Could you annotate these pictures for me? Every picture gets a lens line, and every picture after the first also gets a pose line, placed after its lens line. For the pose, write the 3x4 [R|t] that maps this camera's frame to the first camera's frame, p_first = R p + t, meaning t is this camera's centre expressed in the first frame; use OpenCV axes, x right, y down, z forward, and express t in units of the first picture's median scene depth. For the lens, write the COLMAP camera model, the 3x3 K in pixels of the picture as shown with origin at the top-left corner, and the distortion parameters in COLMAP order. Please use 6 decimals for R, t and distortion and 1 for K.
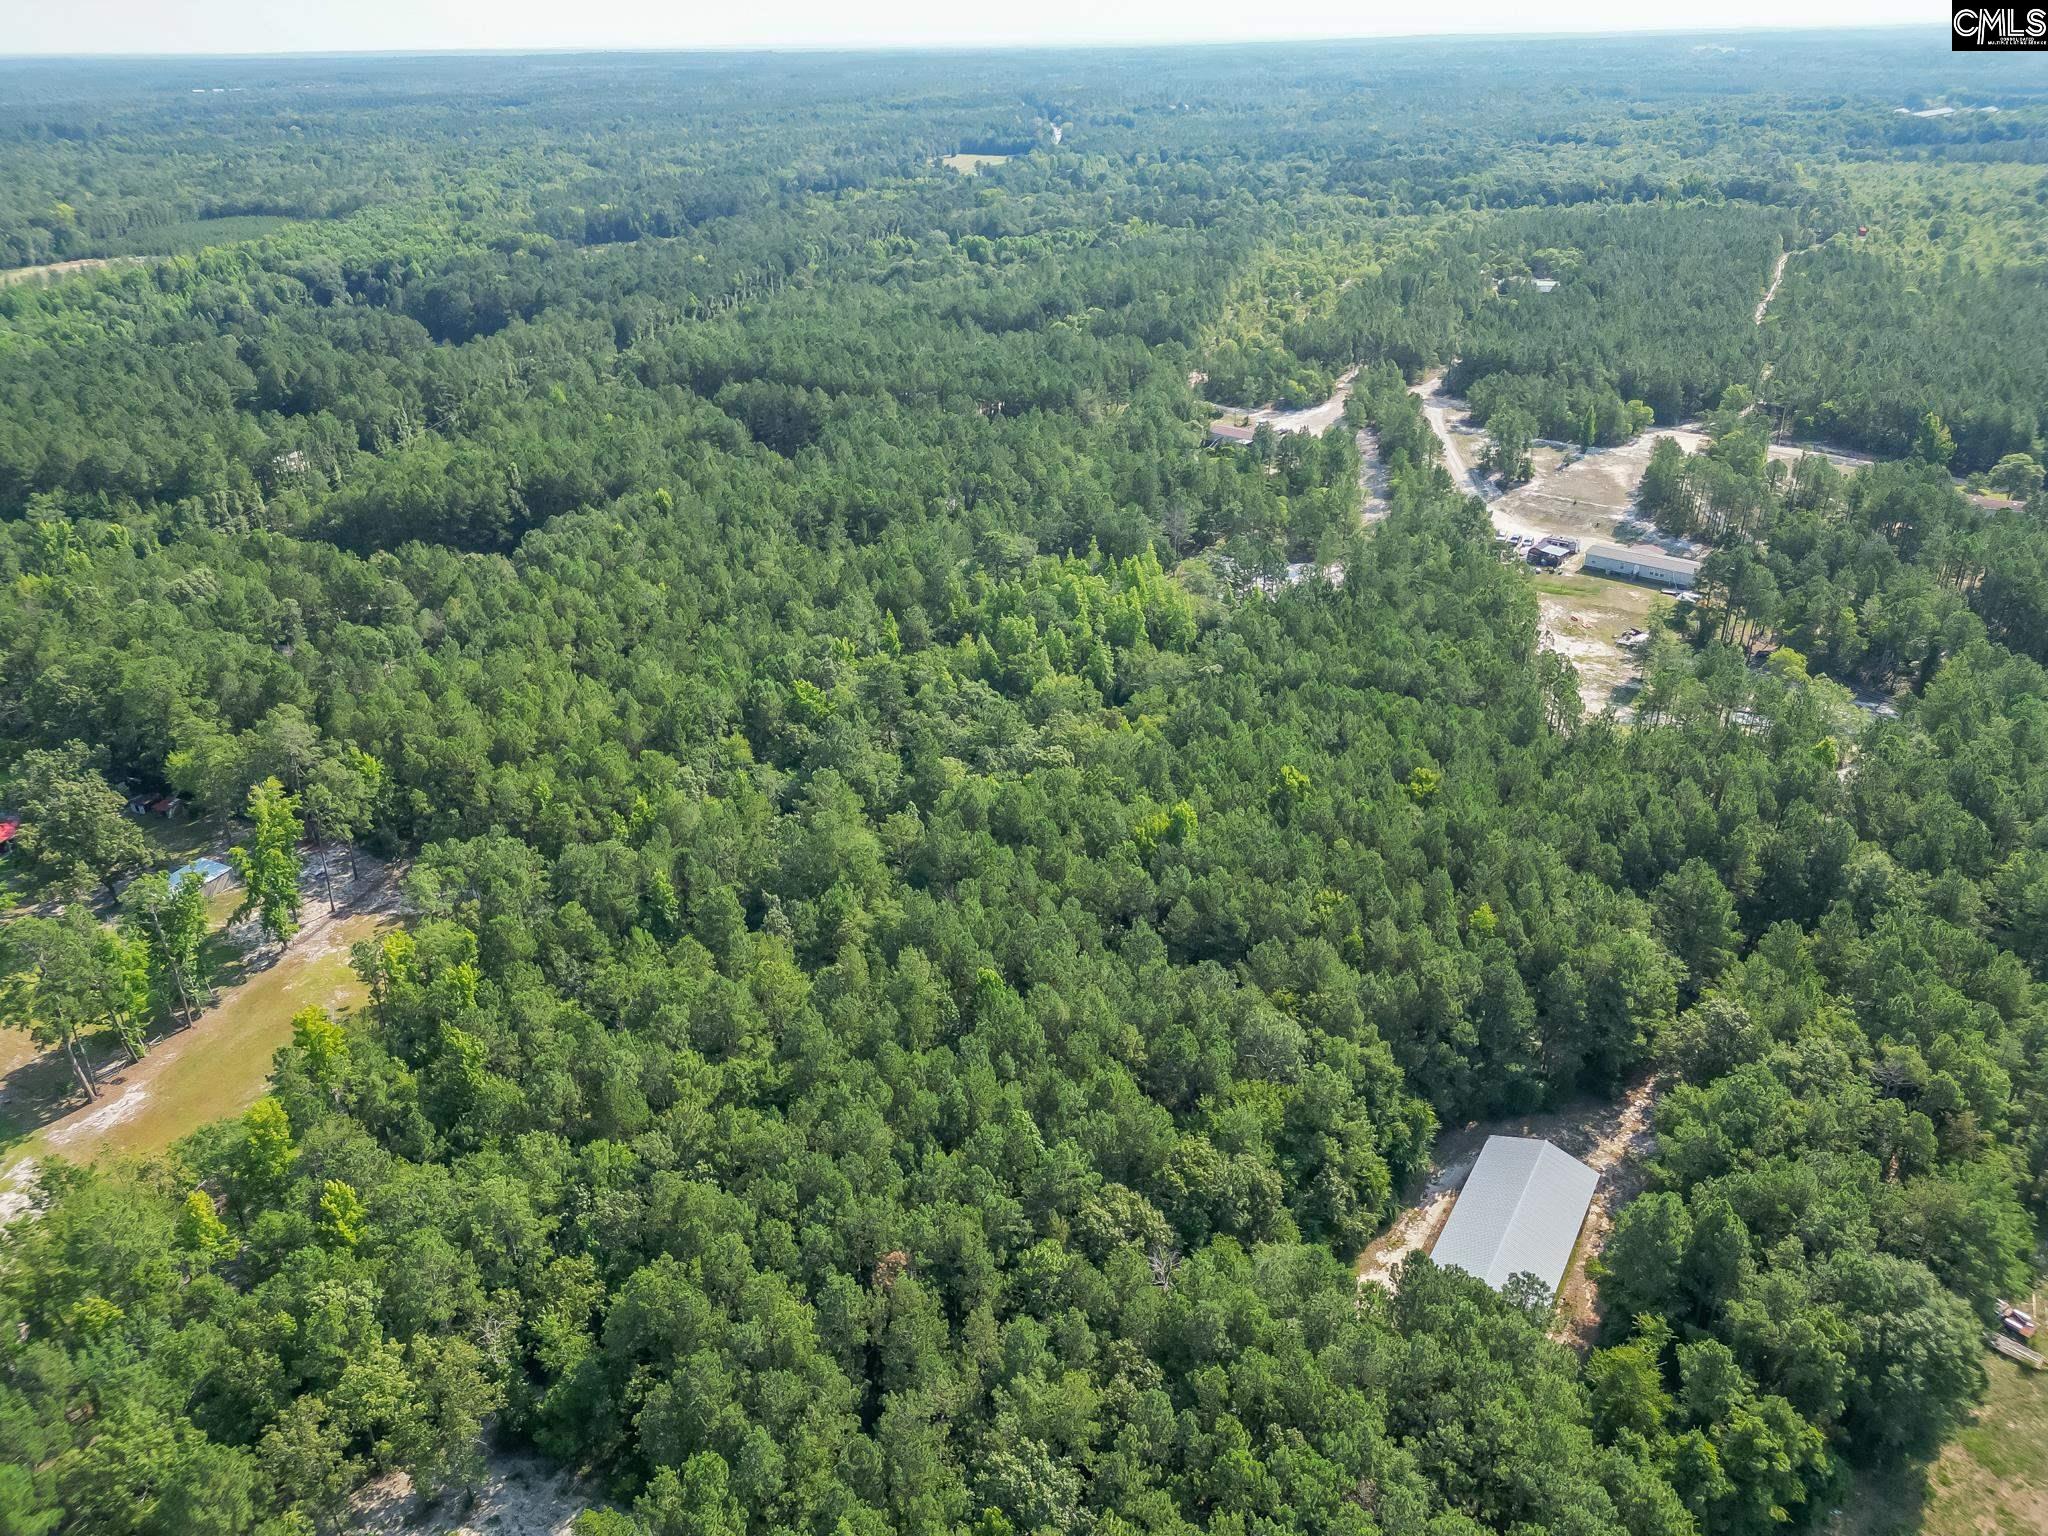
lens RADIAL K [[1418.4, 0, 1022.1], [0, 1418.4, 774.0], [0, 0, 1]] dist [0.070013, -0.059693]
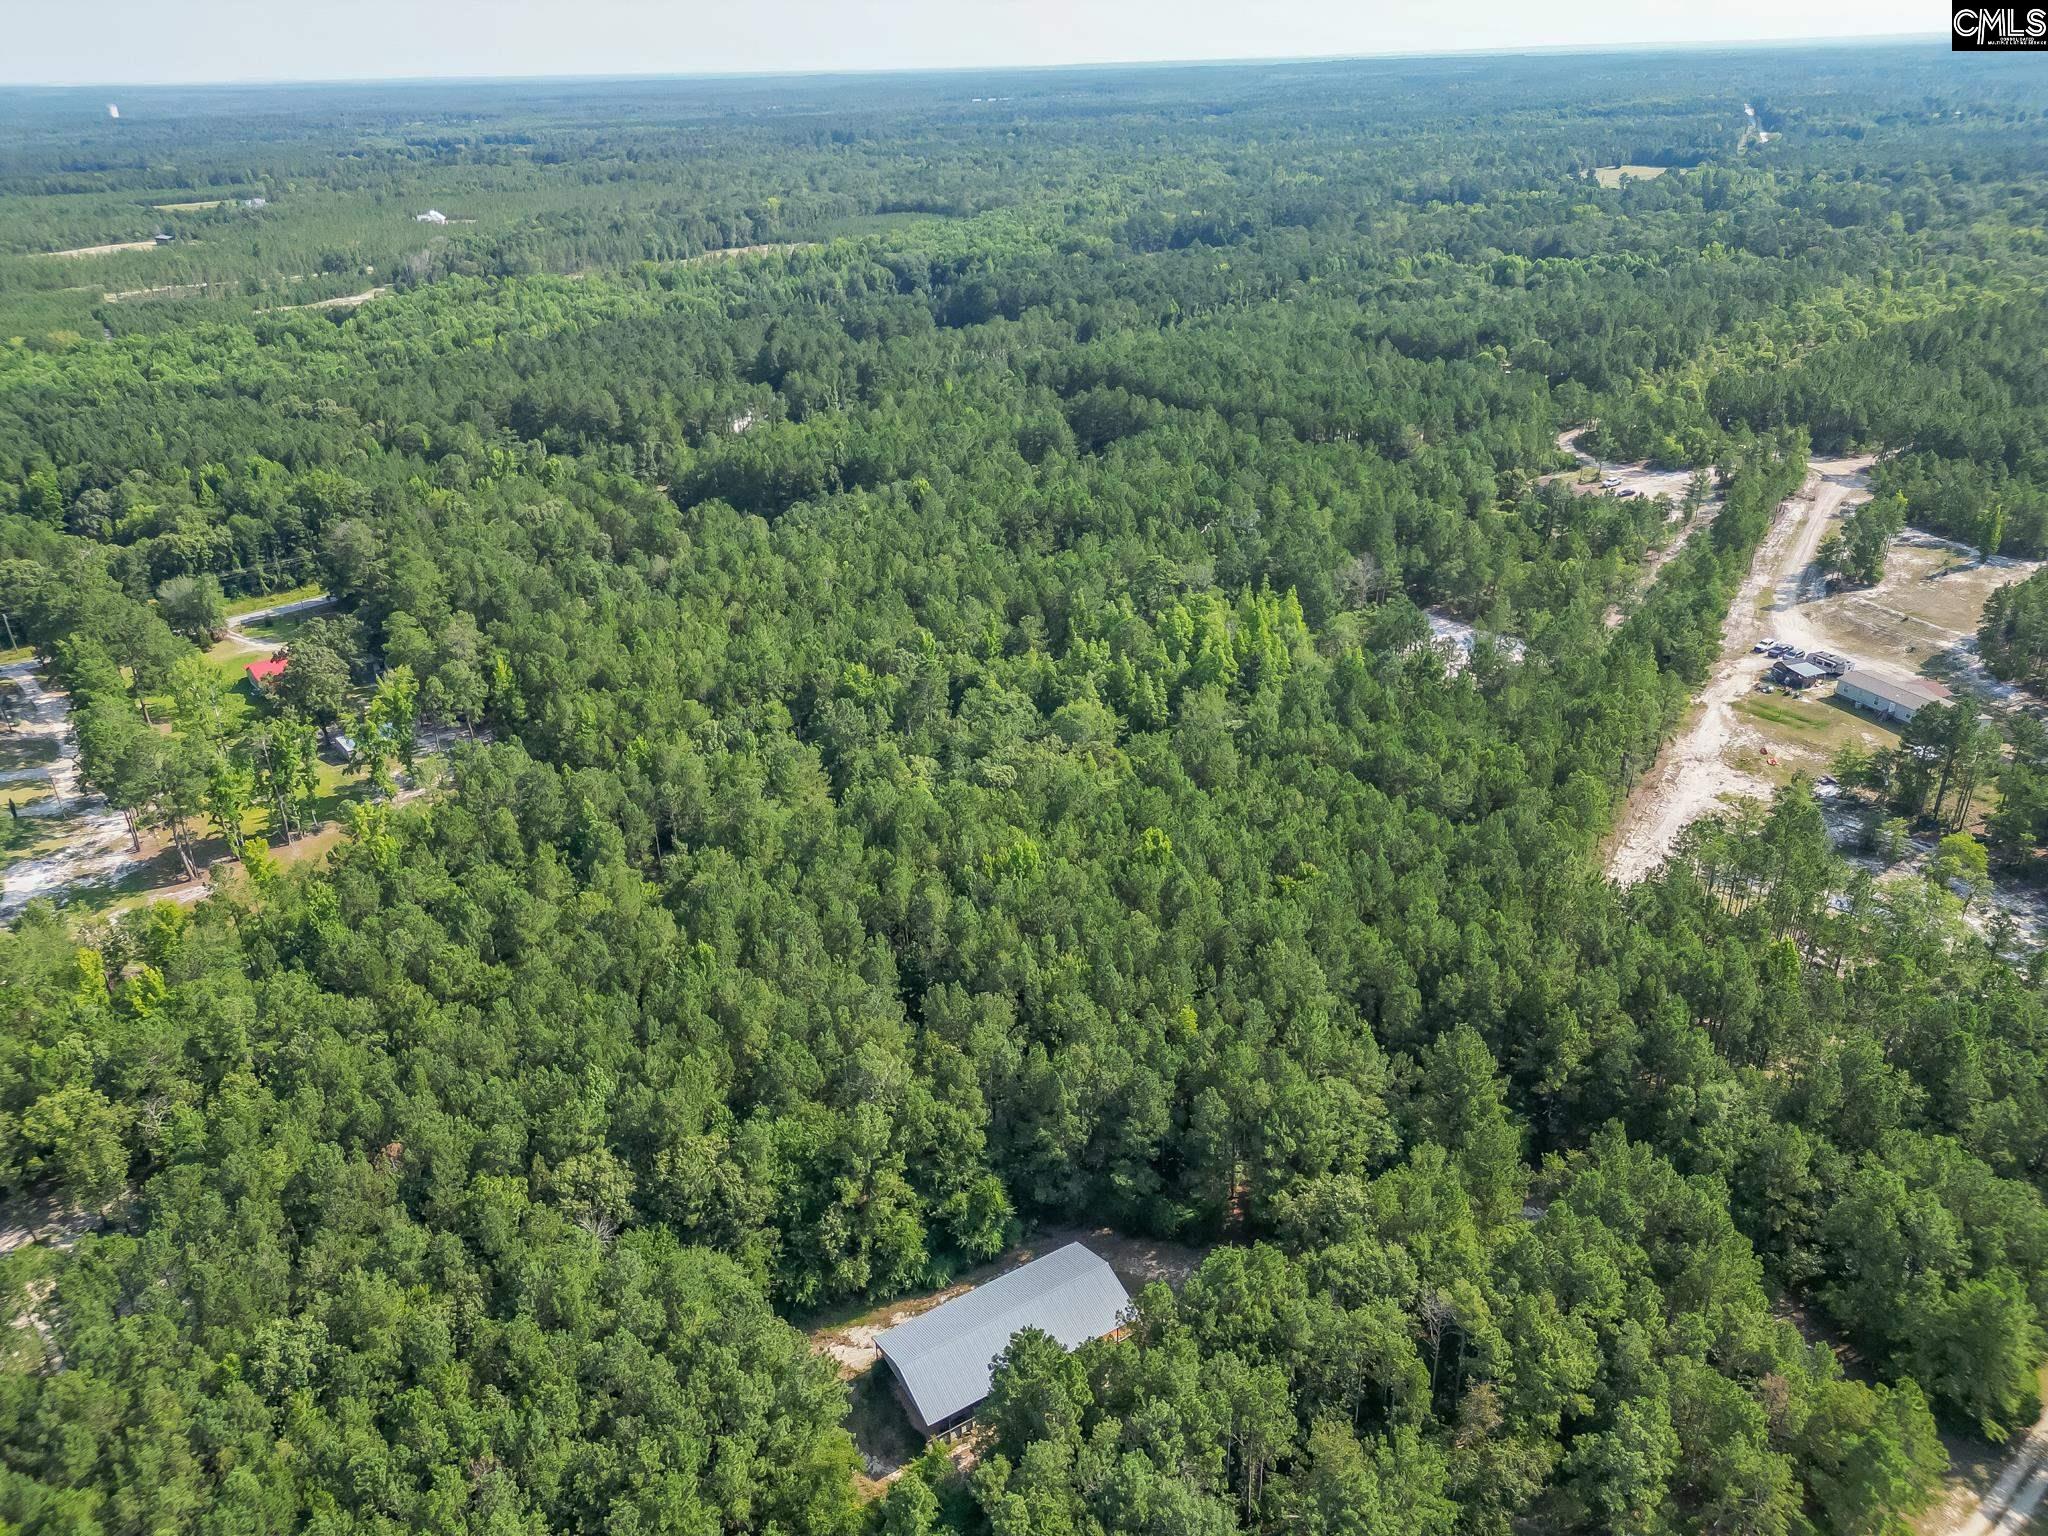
lens RADIAL K [[1418.4, 0, 1022.1], [0, 1418.4, 774.0], [0, 0, 1]] dist [0.070013, -0.059693]
pose [[0.892602, 0.196704, -0.405671, 0.260488], [-0.197961, 0.979420, 0.039330, -0.032946], [0.405059, 0.045201, 0.913173, 0.049124]]
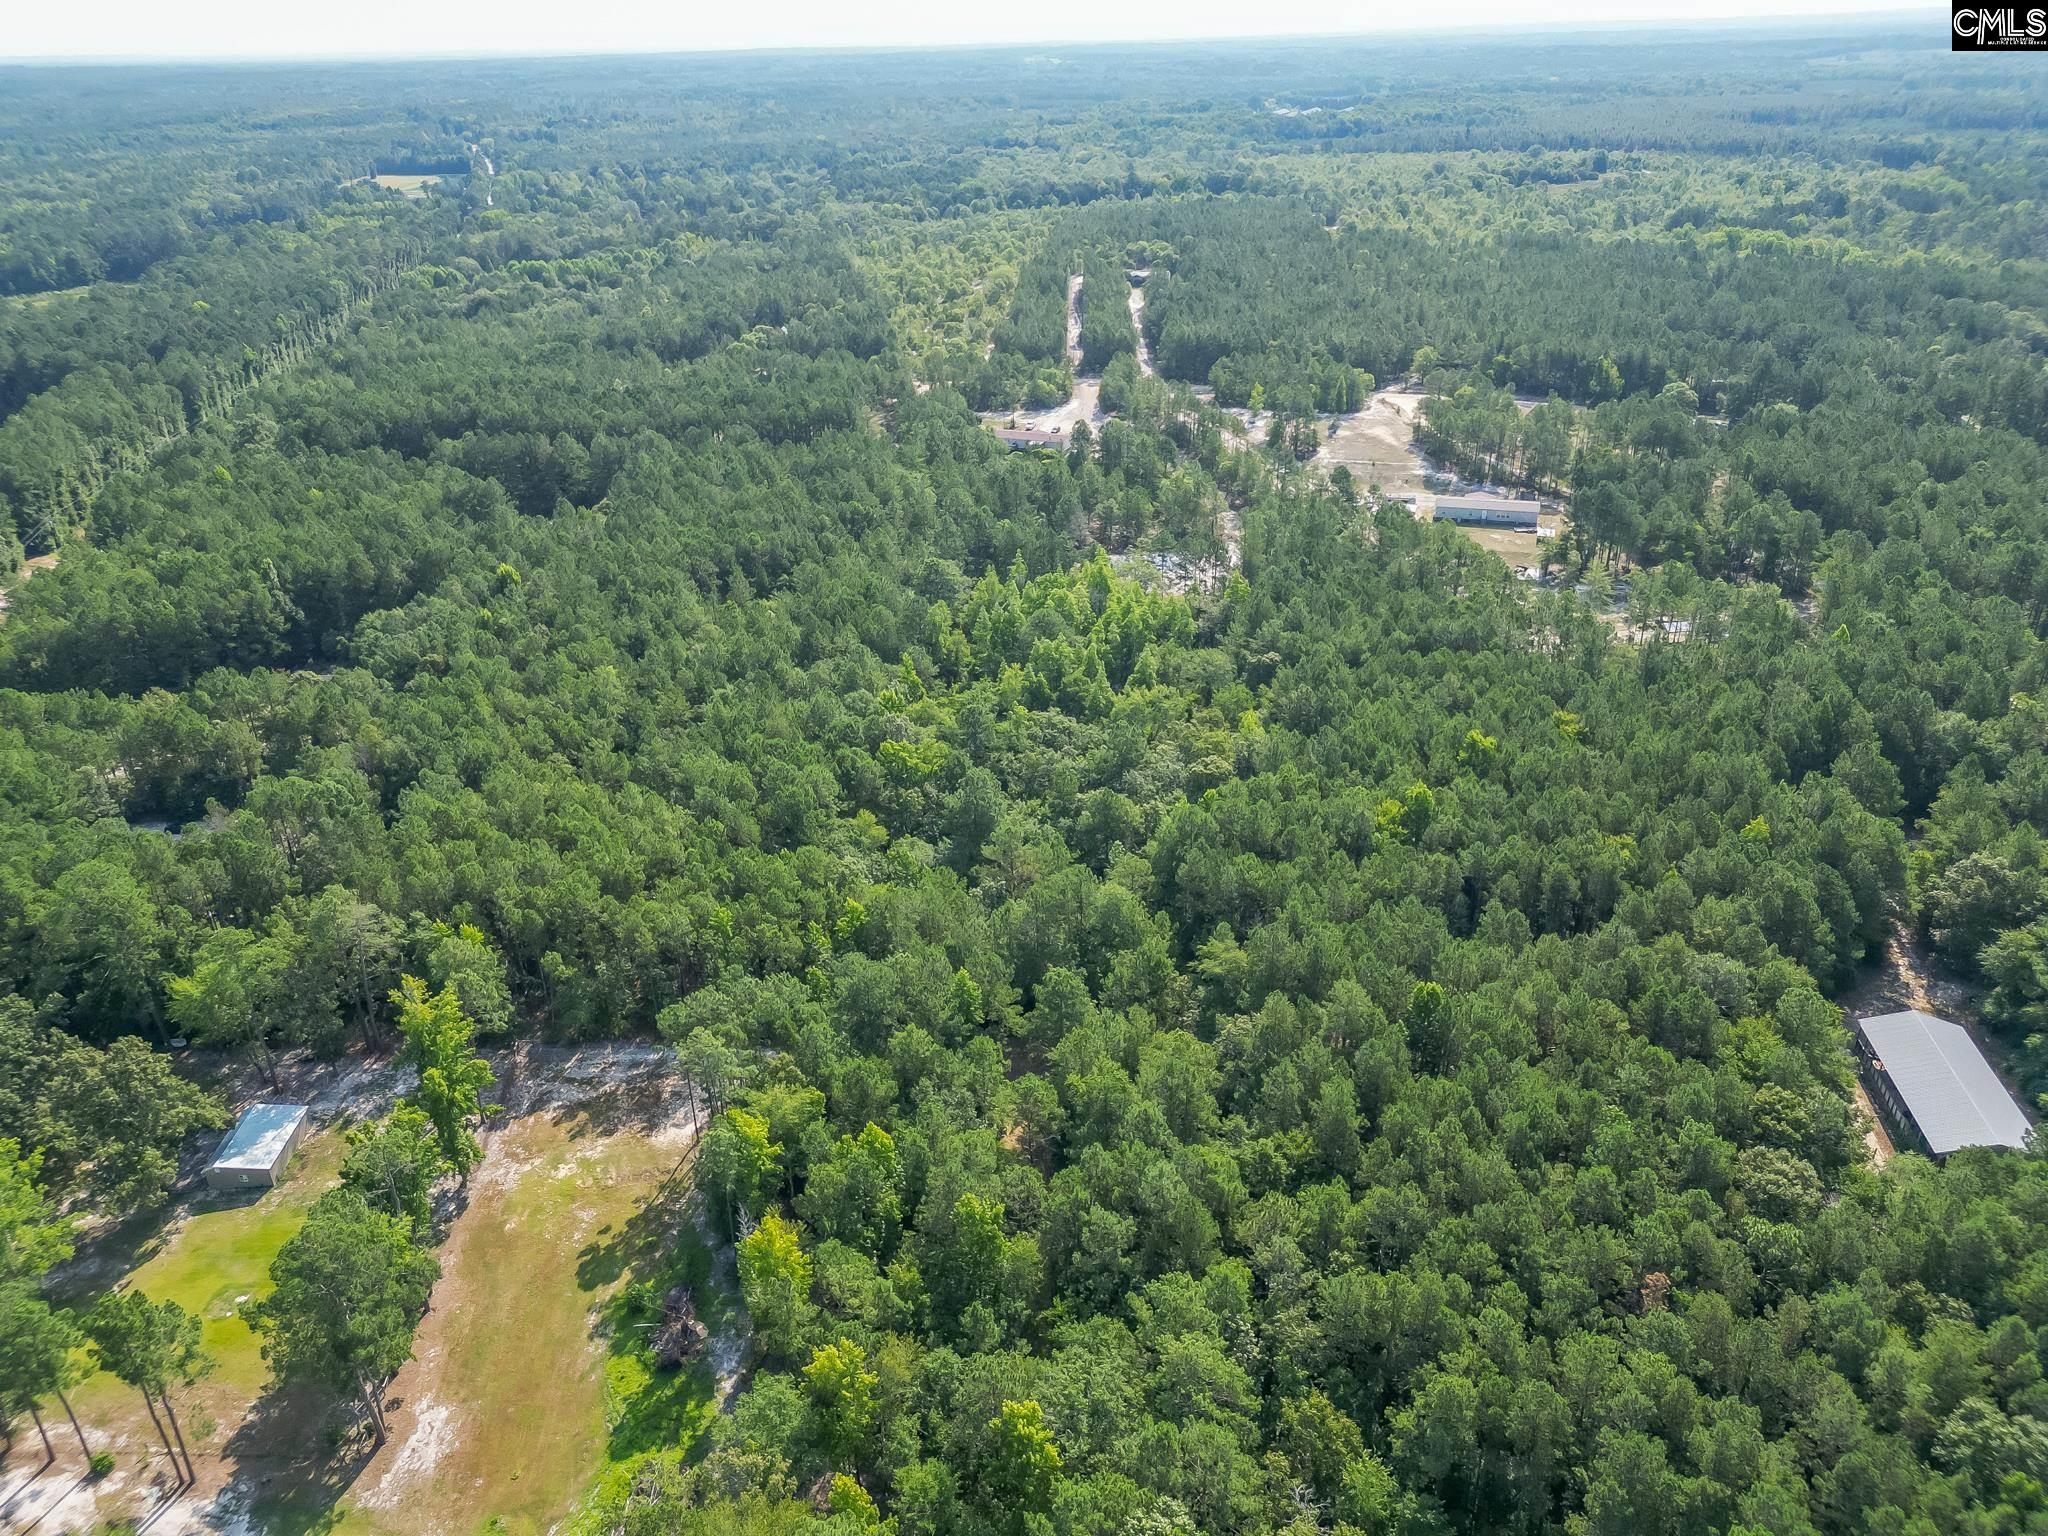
lens RADIAL K [[1418.4, 0, 1022.1], [0, 1418.4, 774.0], [0, 0, 1]] dist [0.070013, -0.059693]
pose [[0.917107, -0.187711, 0.351682, -0.258448], [0.190286, 0.981341, 0.027569, -0.034905], [-0.350295, 0.041637, 0.935714, 0.078247]]
